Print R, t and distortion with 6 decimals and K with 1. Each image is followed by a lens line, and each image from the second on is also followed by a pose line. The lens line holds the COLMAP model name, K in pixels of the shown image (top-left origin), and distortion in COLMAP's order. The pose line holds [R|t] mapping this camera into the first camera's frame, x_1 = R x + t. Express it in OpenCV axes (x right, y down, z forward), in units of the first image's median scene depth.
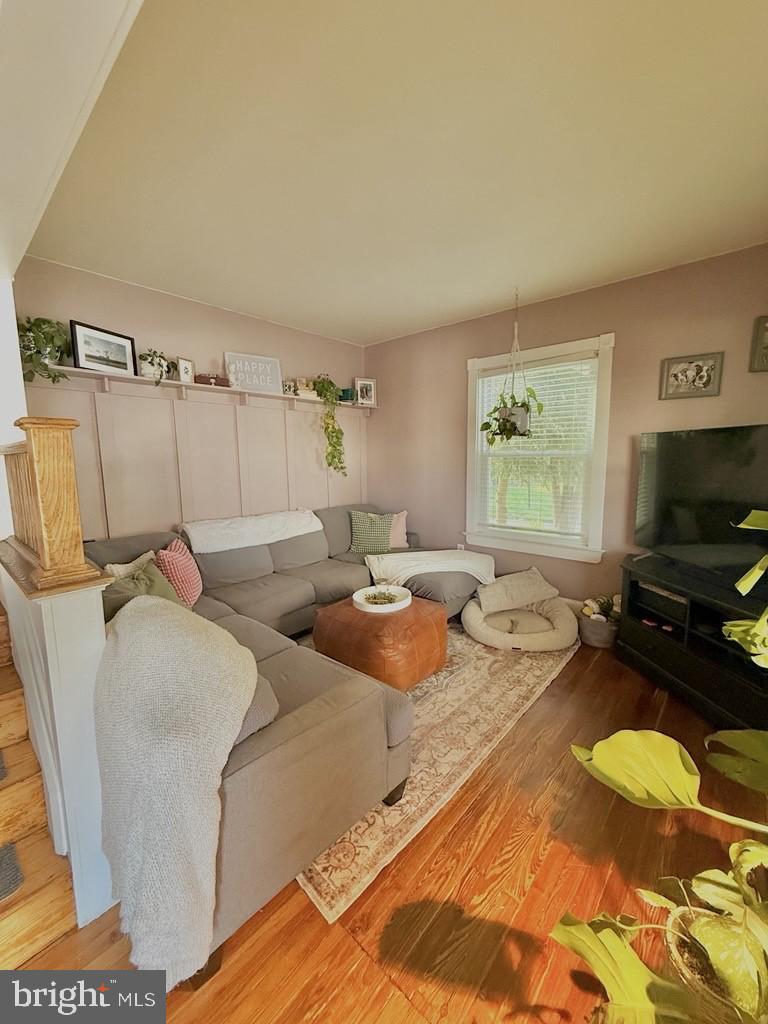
lens RADIAL K [[408.2, 0, 382.8], [0, 408.2, 509.7], [0, 0, 1]] dist [0.001319, -0.001030]
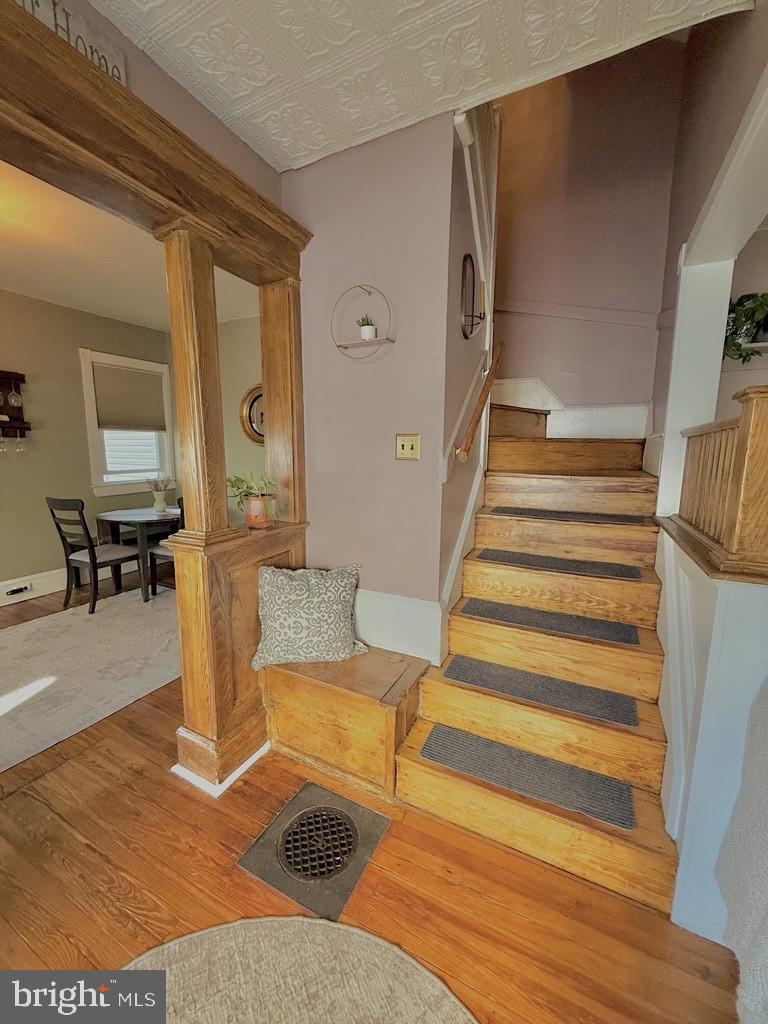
lens RADIAL K [[408.2, 0, 384.0], [0, 408.2, 508.0], [0, 0, 1]] dist [0.001319, -0.001030]
pose [[0.254493, 0.147638, -0.955739, -0.136884], [-0.137047, 0.983810, 0.115482, 0.043335], [0.957315, 0.101591, 0.270606, -0.017539]]
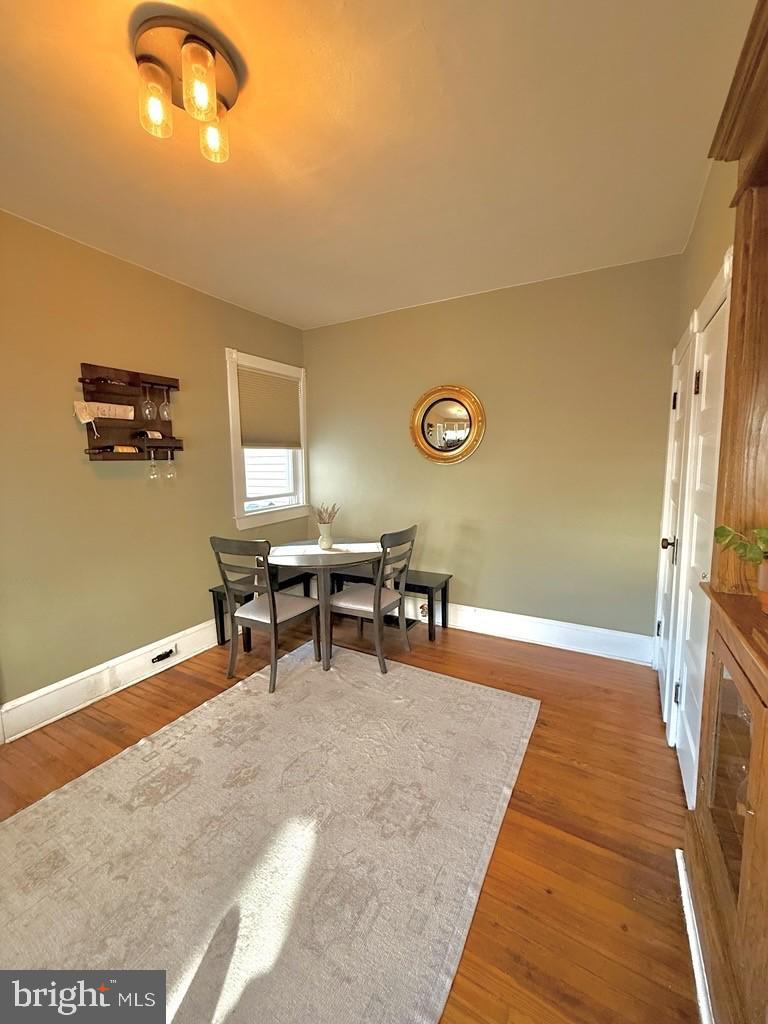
lens RADIAL K [[408.2, 0, 387.0], [0, 408.2, 509.0], [0, 0, 1]] dist [0.001319, -0.001030]
pose [[0.219401, 0.119465, -0.968293, -0.544042], [-0.119955, 0.988248, 0.094746, 0.087045], [0.968232, 0.095365, 0.231152, -0.449518]]
